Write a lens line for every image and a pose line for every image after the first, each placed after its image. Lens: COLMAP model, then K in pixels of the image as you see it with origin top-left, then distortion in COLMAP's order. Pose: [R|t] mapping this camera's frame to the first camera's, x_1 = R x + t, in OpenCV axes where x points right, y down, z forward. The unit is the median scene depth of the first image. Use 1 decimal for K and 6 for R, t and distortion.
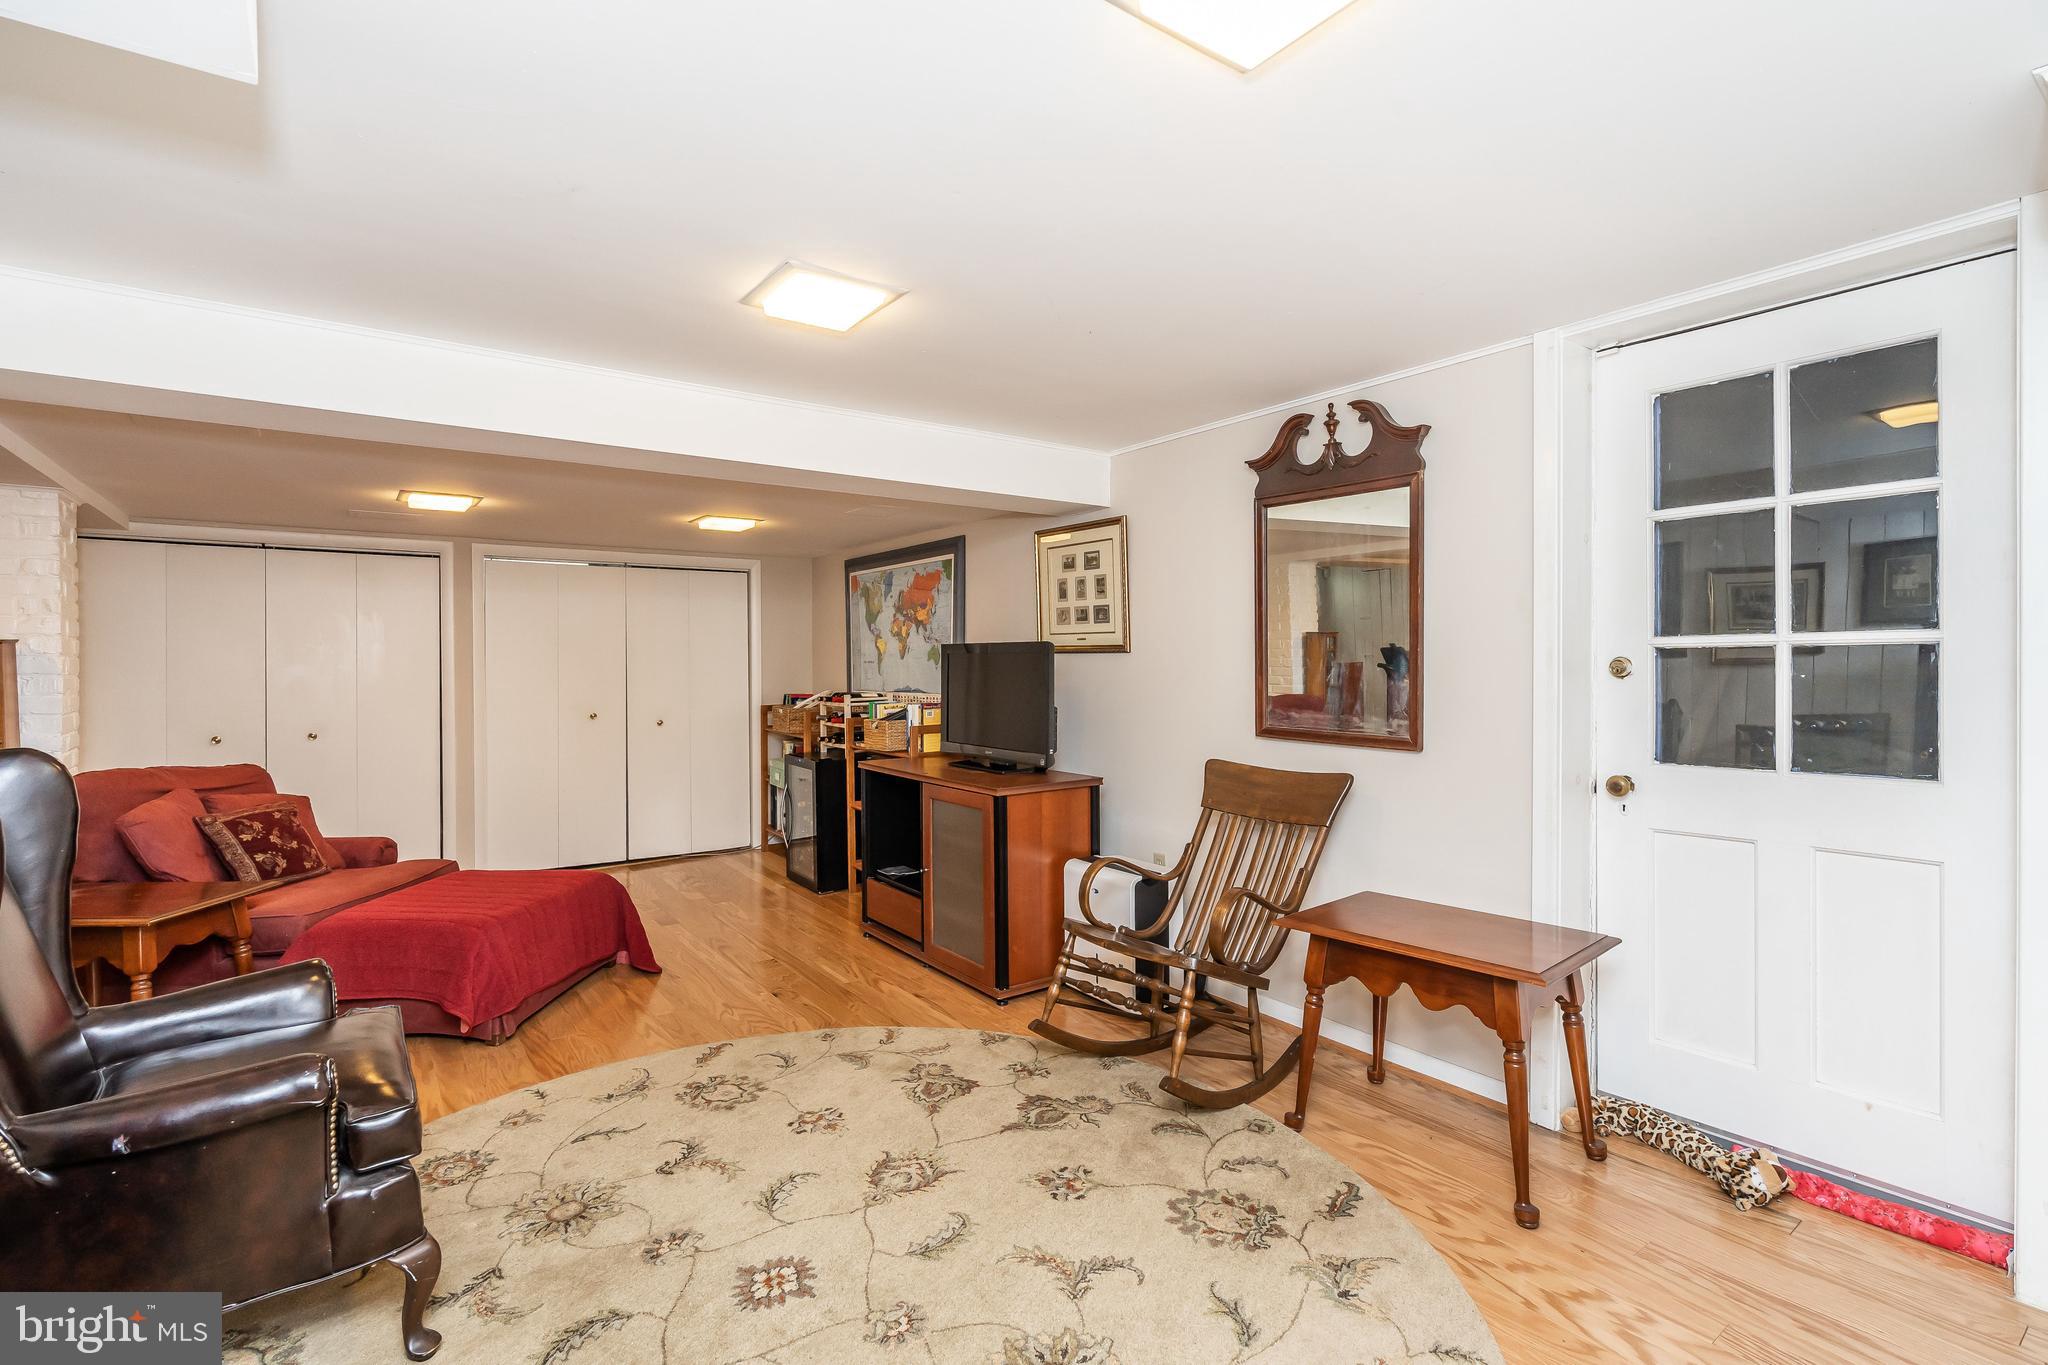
lens RADIAL K [[934.2, 0, 1029.6], [0, 934.2, 669.2], [0, 0, 1]] dist [-0.009019, 0.001348]
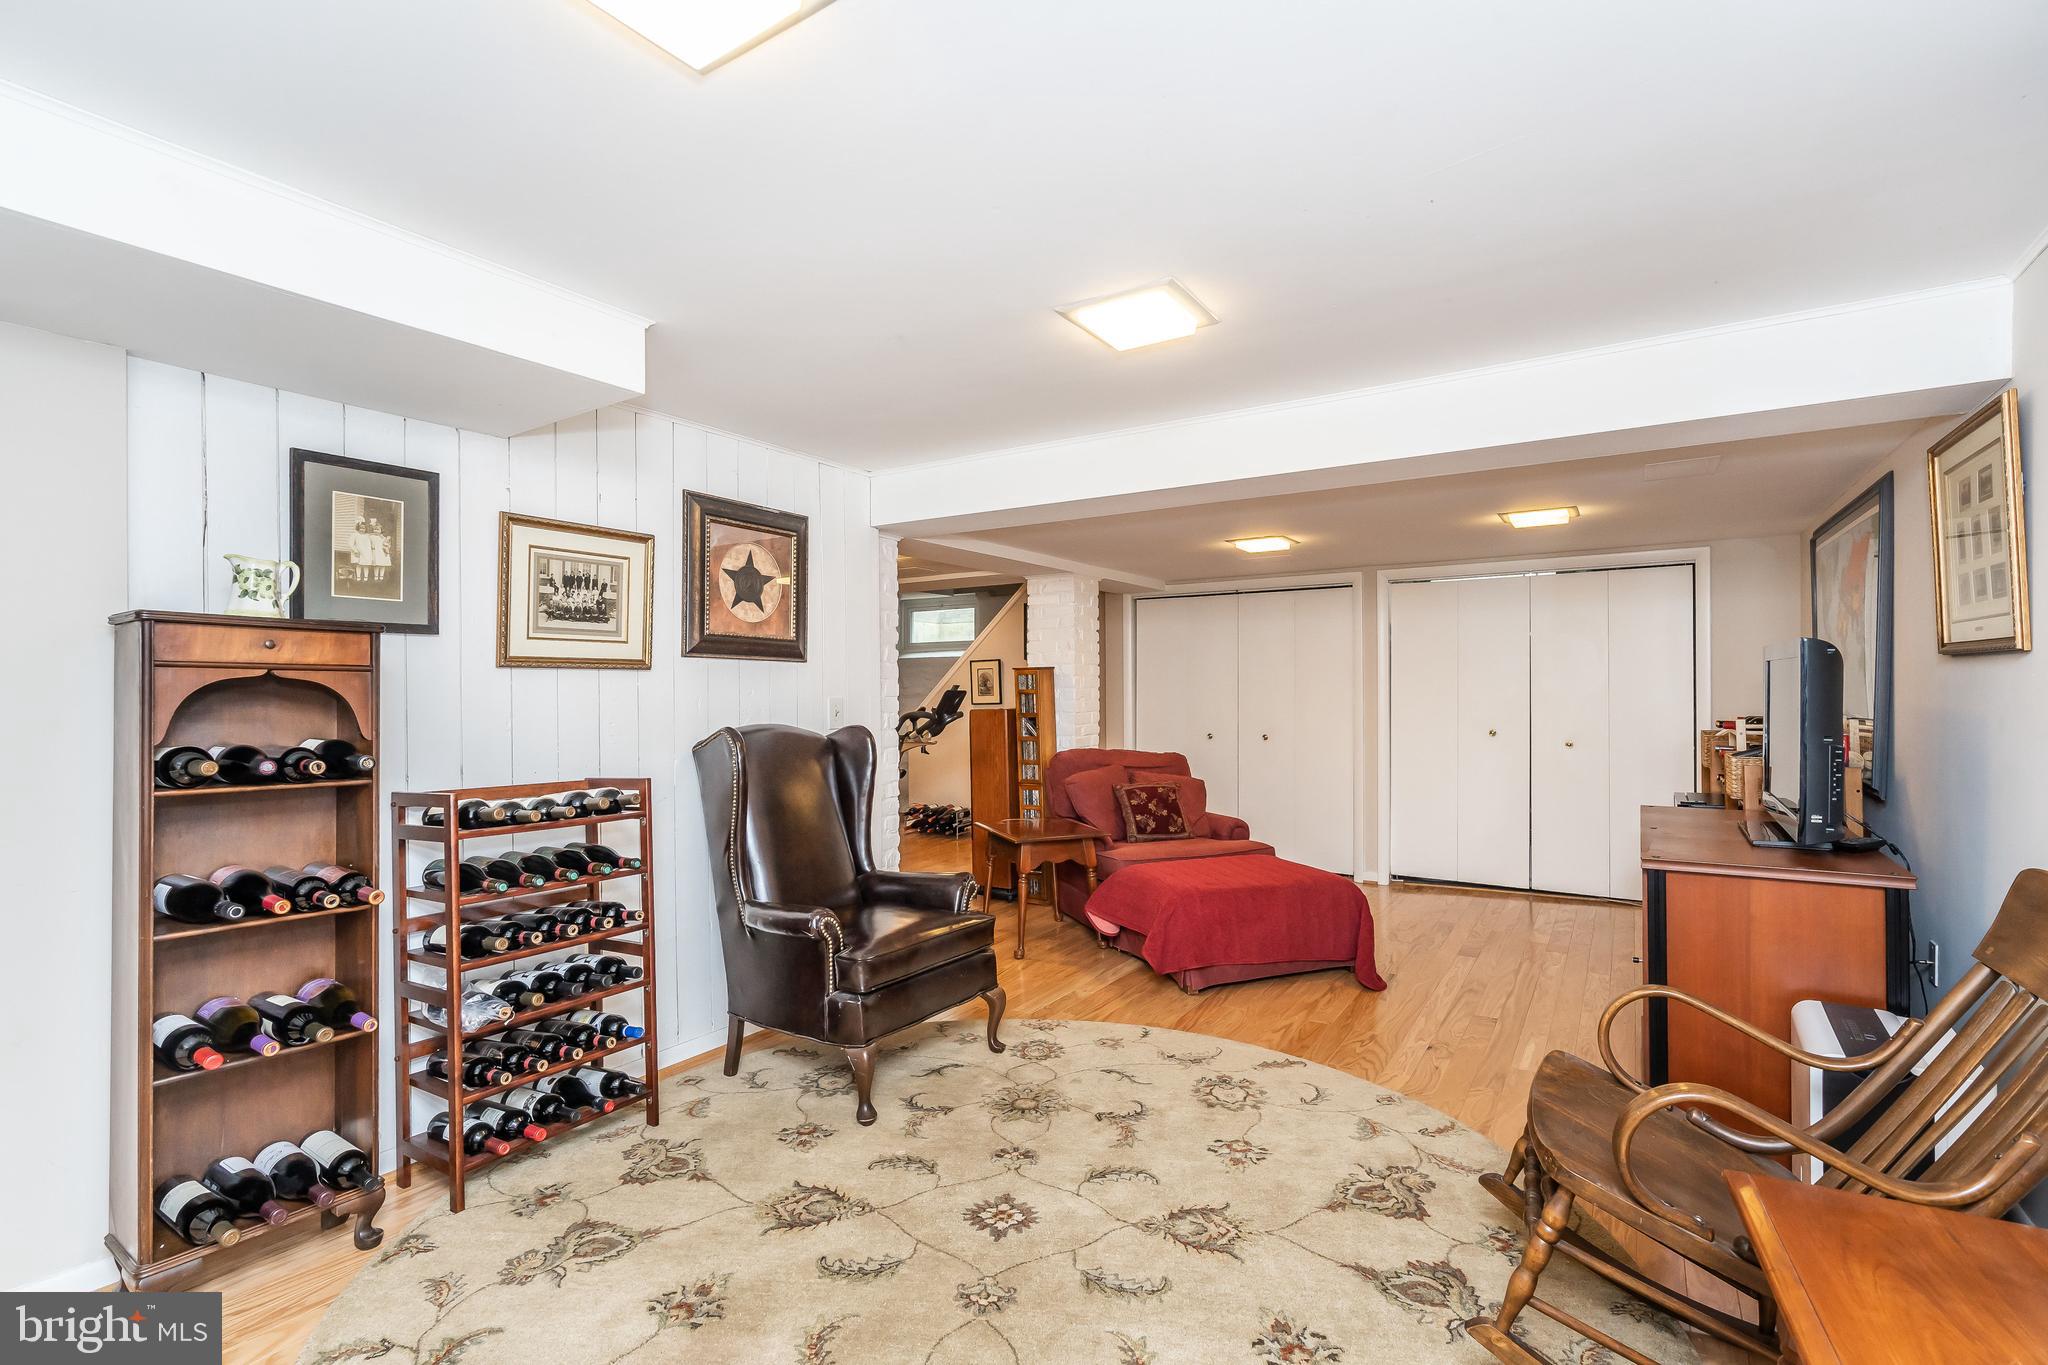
lens RADIAL K [[934.2, 0, 1030.7], [0, 934.2, 689.2], [0, 0, 1]] dist [-0.009019, 0.001348]
pose [[0.363059, 0.003689, -0.931759, 0.514295], [-0.000866, 0.999993, 0.003621, 0.003118], [0.931766, -0.000508, 0.363060, 0.392895]]
